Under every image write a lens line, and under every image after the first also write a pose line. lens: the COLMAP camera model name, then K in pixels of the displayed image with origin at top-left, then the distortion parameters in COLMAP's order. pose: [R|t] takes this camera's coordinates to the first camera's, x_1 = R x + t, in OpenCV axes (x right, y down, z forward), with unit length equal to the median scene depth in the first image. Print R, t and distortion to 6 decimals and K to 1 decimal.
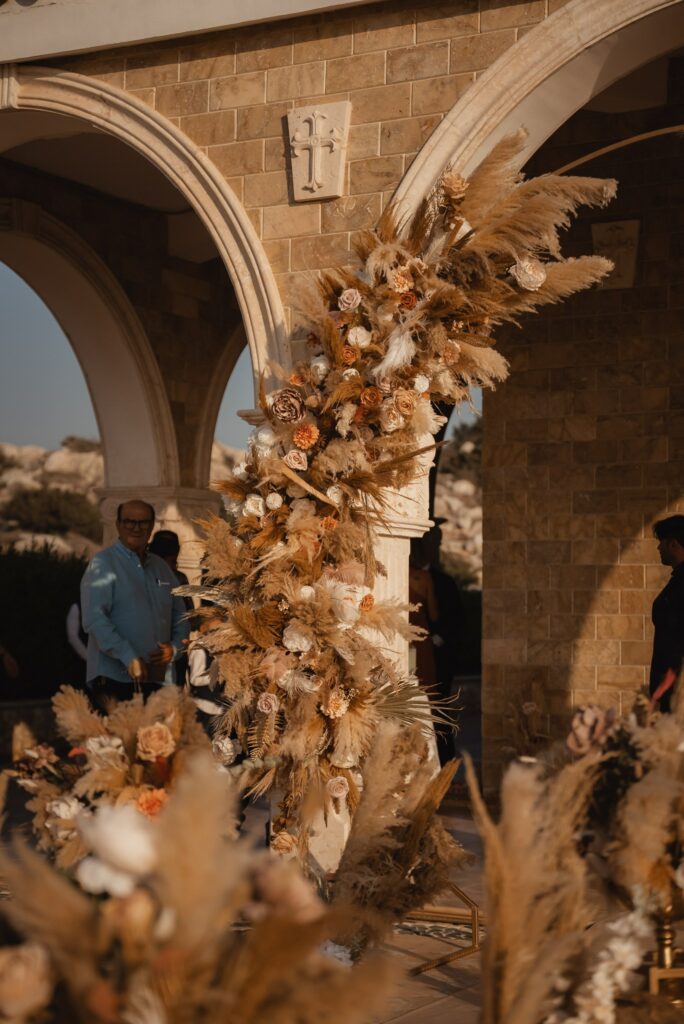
lens RADIAL K [[1846.3, 0, 338.6], [0, 1846.3, 512.6], [0, 0, 1]] dist [0.212873, 0.000000]
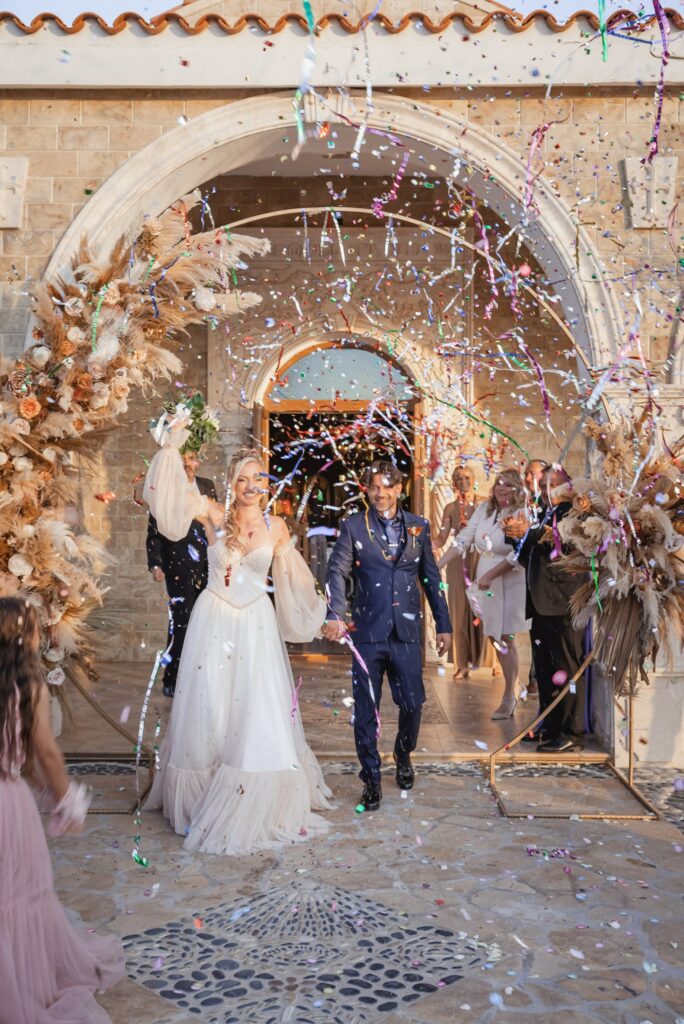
lens RADIAL K [[1035.3, 0, 343.5], [0, 1035.3, 508.2], [0, 0, 1]] dist [-0.013020, 0.000000]
pose [[0.874151, 0.002182, 0.485650, -0.175008], [-0.025600, 0.998807, 0.041592, -0.007511], [-0.484979, -0.048791, 0.873164, 0.261288]]
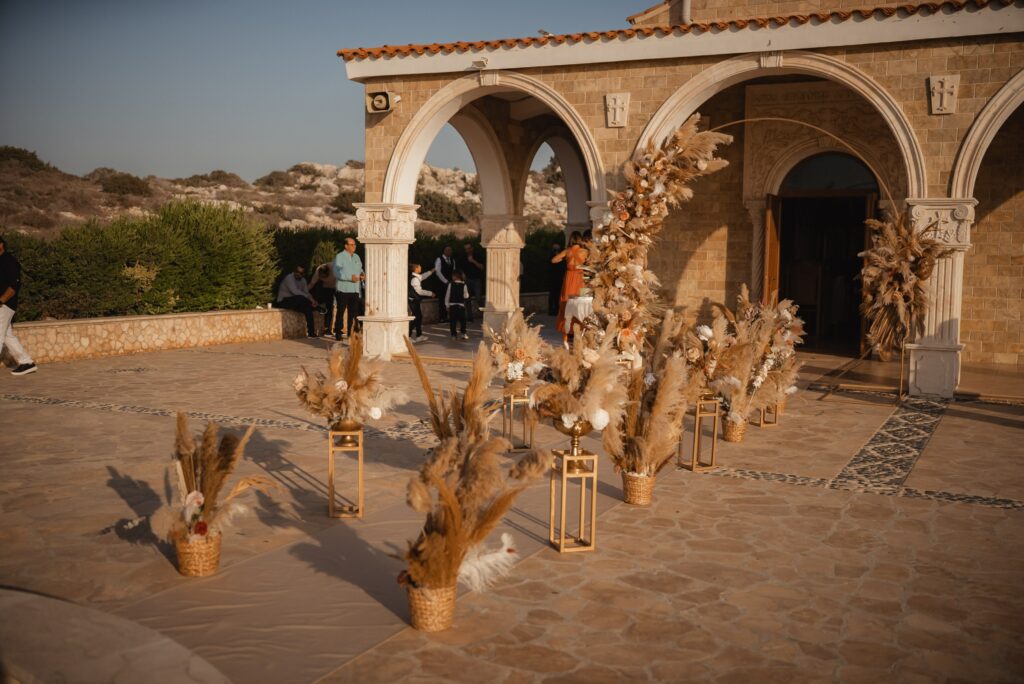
lens RADIAL K [[1035.3, 0, 512.2], [0, 1035.3, 340.3], [0, 0, 1]] dist [-0.013020, 0.000000]
pose [[0.998590, 0.006293, 0.052714, -0.285750], [-0.013625, 0.990070, 0.139916, -0.073994], [-0.051310, -0.140437, 0.988759, -0.676811]]
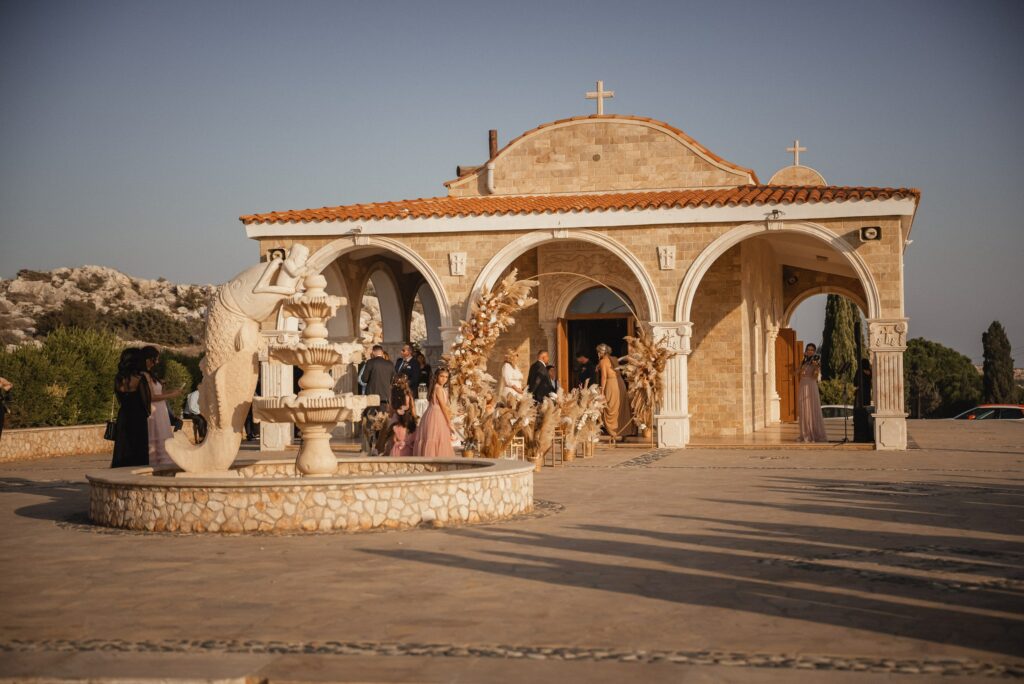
lens RADIAL K [[1515.5, 0, 512.5], [0, 1515.5, 341.7], [0, 0, 1]] dist [-0.025777, 0.000000]
pose [[0.958363, -0.008688, 0.285421, -0.963100], [0.000952, 0.999629, 0.027231, -0.128889], [-0.285552, -0.025826, 0.958015, -2.529893]]
